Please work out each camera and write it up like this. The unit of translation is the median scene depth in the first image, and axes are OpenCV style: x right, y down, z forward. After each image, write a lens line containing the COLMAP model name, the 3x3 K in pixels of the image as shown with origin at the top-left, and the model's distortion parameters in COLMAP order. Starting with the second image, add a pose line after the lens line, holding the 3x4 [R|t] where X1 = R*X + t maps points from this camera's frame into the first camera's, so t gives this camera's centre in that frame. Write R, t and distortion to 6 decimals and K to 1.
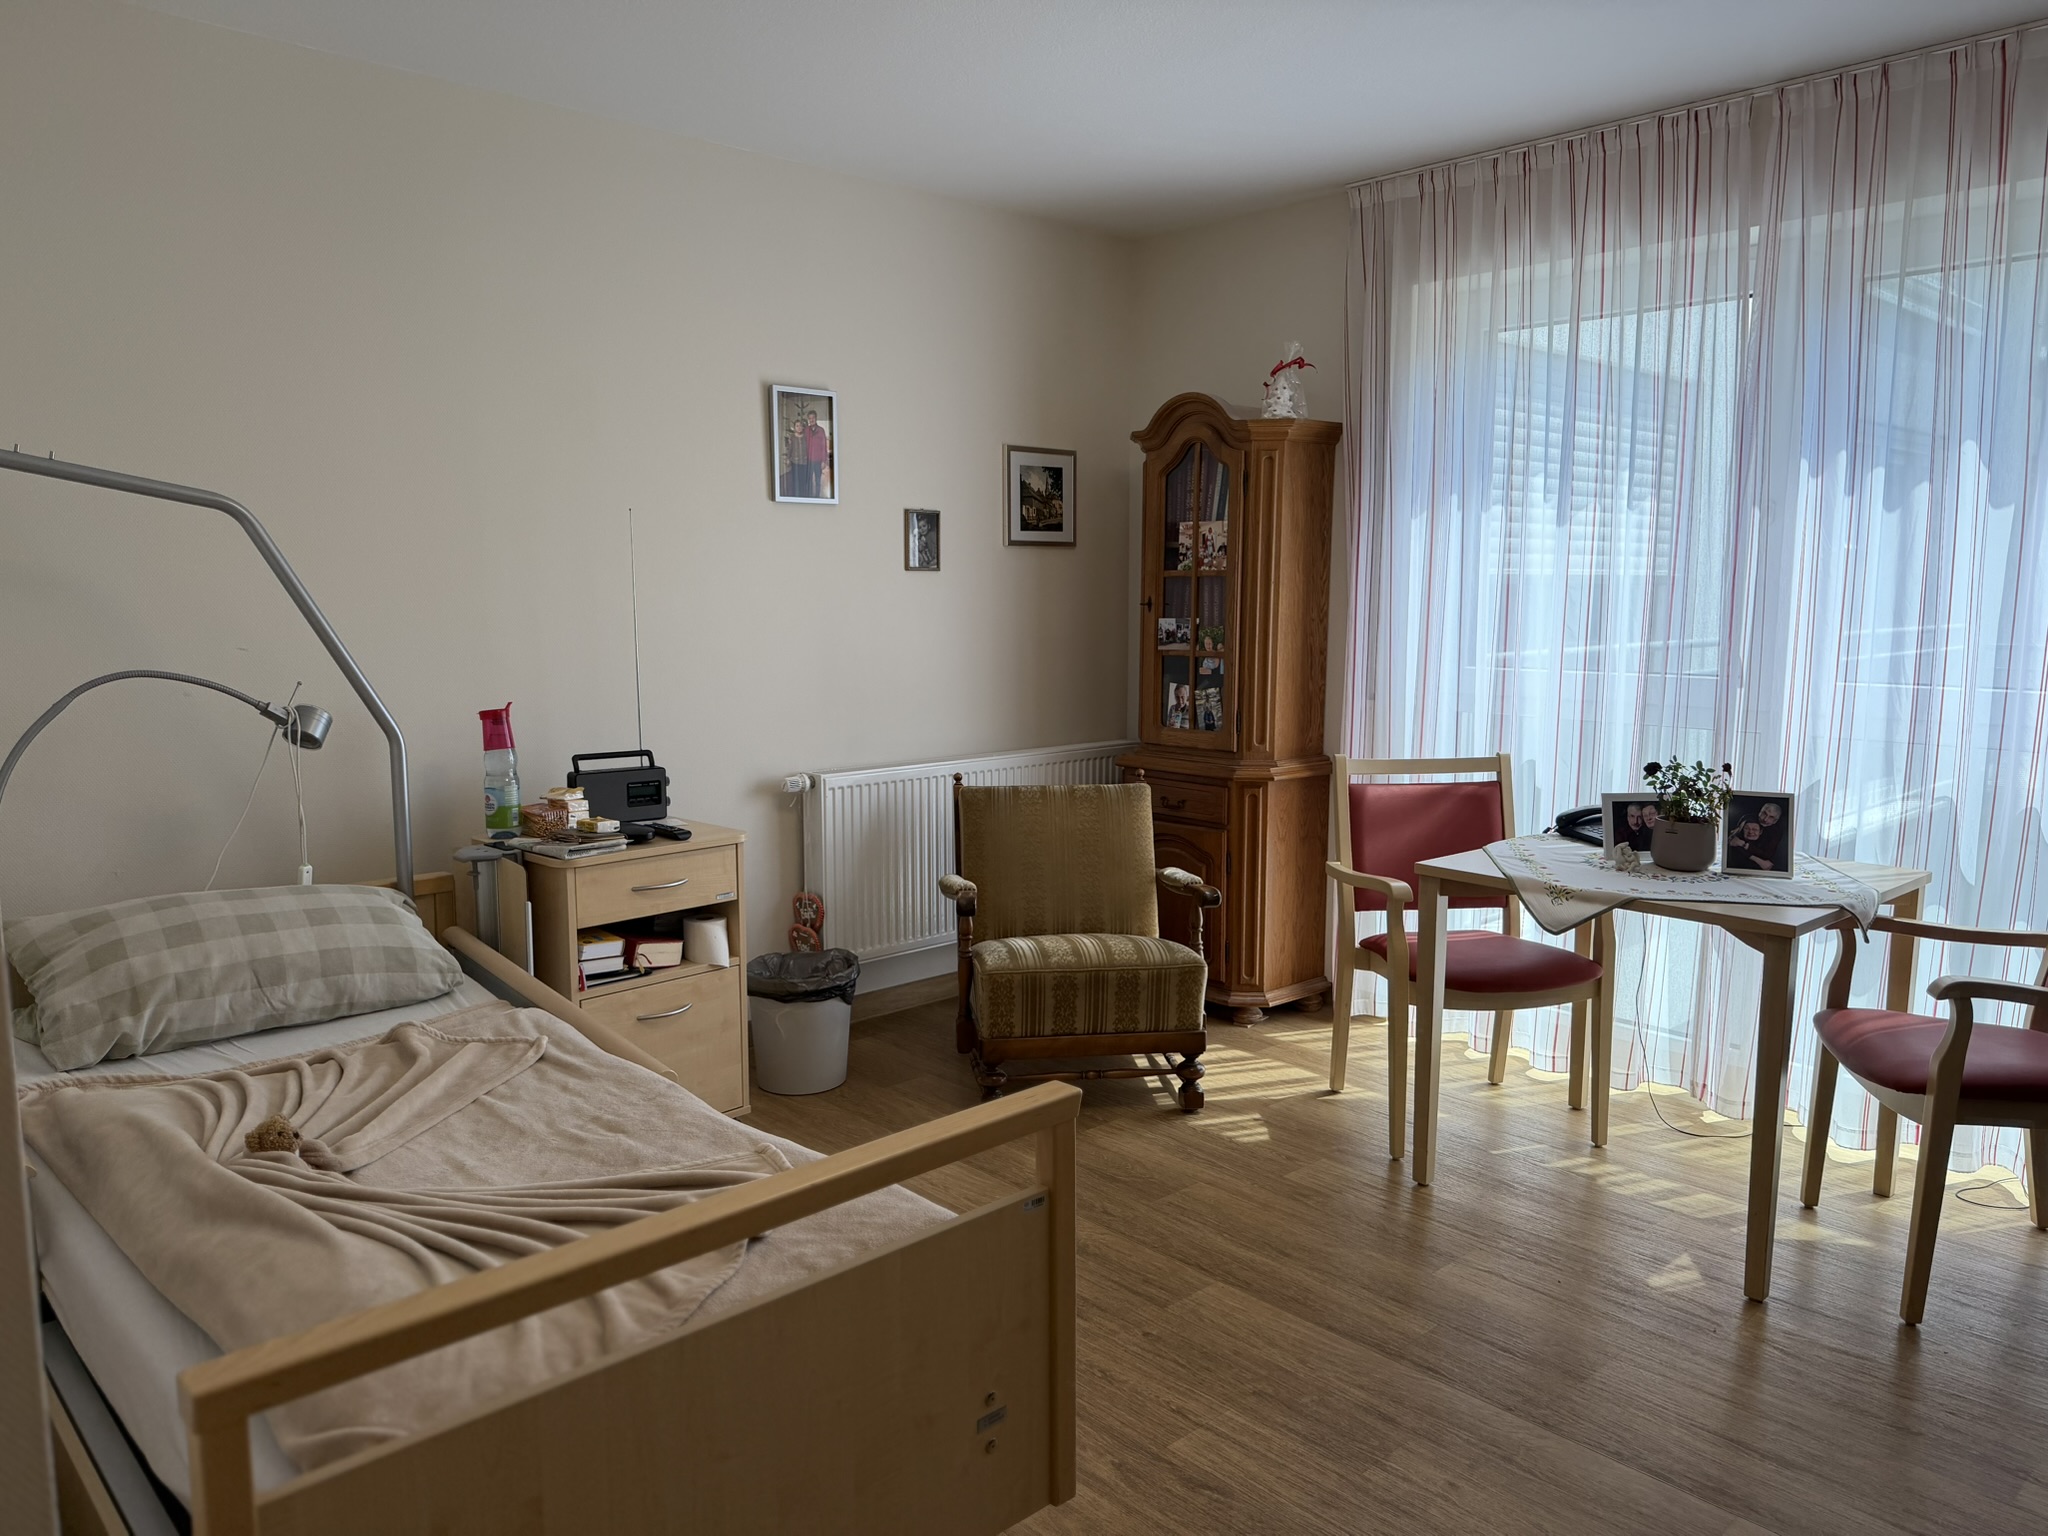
lens RADIAL K [[1443.9, 0, 1020.2], [0, 1443.9, 768.6], [0, 0, 1]] dist [-0.003887, 0.002293]
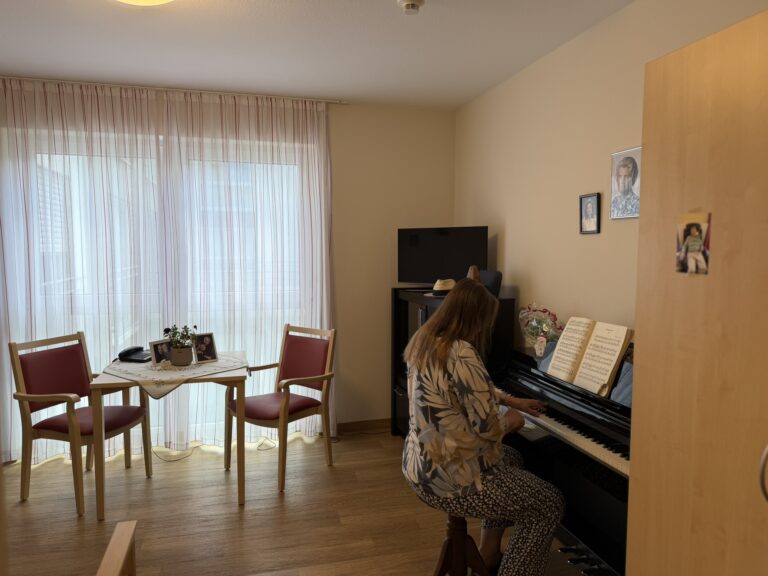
lens RADIAL K [[541.5, 0, 382.4], [0, 541.5, 288.3], [0, 0, 1]] dist [-0.003887, 0.002293]
pose [[0.474661, -0.062972, 0.877913, -0.254433], [0.107880, 0.994079, 0.012977, -0.047408], [-0.873533, 0.088549, 0.478644, 0.146999]]
